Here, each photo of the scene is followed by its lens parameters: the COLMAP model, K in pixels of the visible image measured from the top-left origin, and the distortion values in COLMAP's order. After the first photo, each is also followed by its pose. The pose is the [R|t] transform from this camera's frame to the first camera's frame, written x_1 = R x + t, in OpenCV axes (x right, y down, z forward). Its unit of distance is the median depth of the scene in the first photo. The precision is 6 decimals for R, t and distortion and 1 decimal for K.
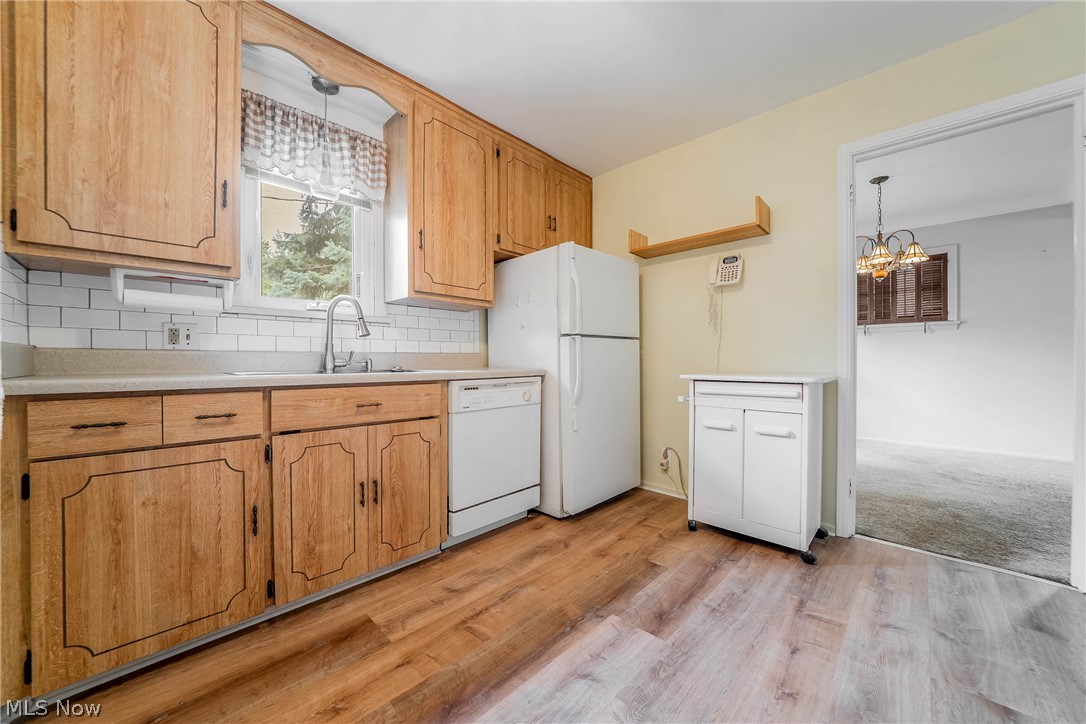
lens RADIAL K [[397.0, 0, 540.2], [0, 397.0, 361.5], [0, 0, 1]] dist [-0.014751, 0.000419]
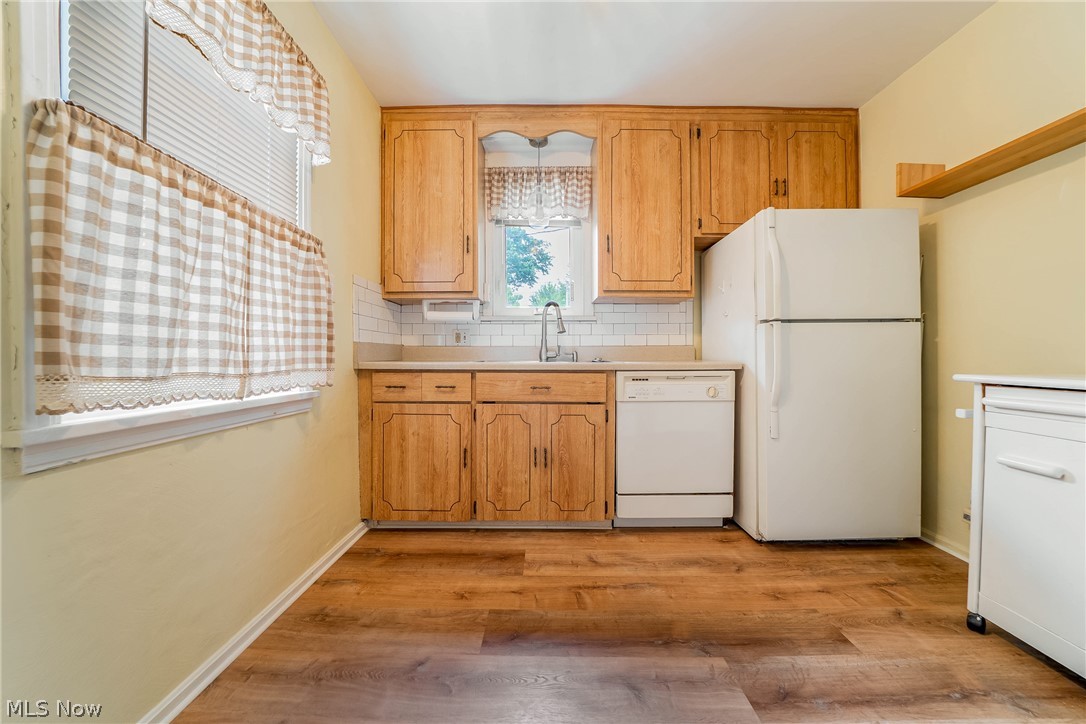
lens RADIAL K [[382.1, 0, 542.3], [0, 382.1, 354.6], [0, 0, 1]] dist [-0.014293, 0.000481]
pose [[0.695670, 0.001366, -0.718361, 0.372383], [-0.003452, 0.999993, -0.001442, 0.005980], [0.718354, 0.003483, 0.695669, 0.133648]]
